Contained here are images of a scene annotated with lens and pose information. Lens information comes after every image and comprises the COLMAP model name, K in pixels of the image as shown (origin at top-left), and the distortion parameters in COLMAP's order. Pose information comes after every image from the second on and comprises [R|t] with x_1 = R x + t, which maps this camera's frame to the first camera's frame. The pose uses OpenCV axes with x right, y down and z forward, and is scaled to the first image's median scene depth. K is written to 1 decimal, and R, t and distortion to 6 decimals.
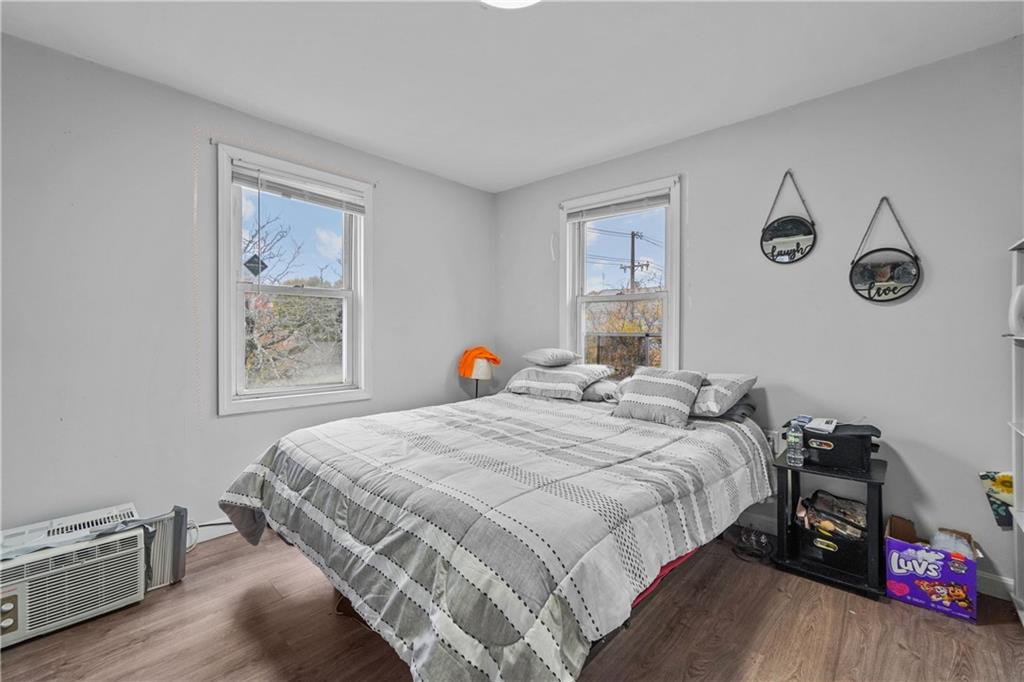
lens RADIAL K [[441.6, 0, 486.0], [0, 441.6, 336.0], [0, 0, 1]] dist [0.007437, 0.000351]
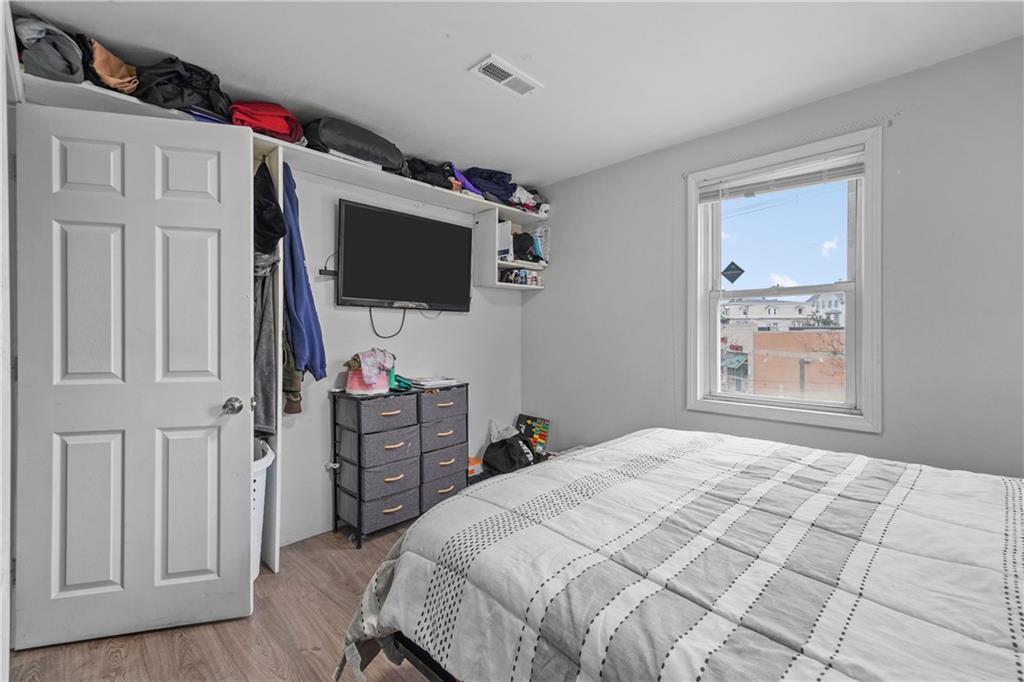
lens RADIAL K [[437.4, 0, 509.0], [0, 437.4, 337.5], [0, 0, 1]] dist [-0.000100, 0.005057]
pose [[0.000184, 0.003385, -0.999994, 0.575878], [-0.011183, 0.999932, 0.003383, -0.007679], [0.999937, 0.011182, 0.000222, 0.565081]]
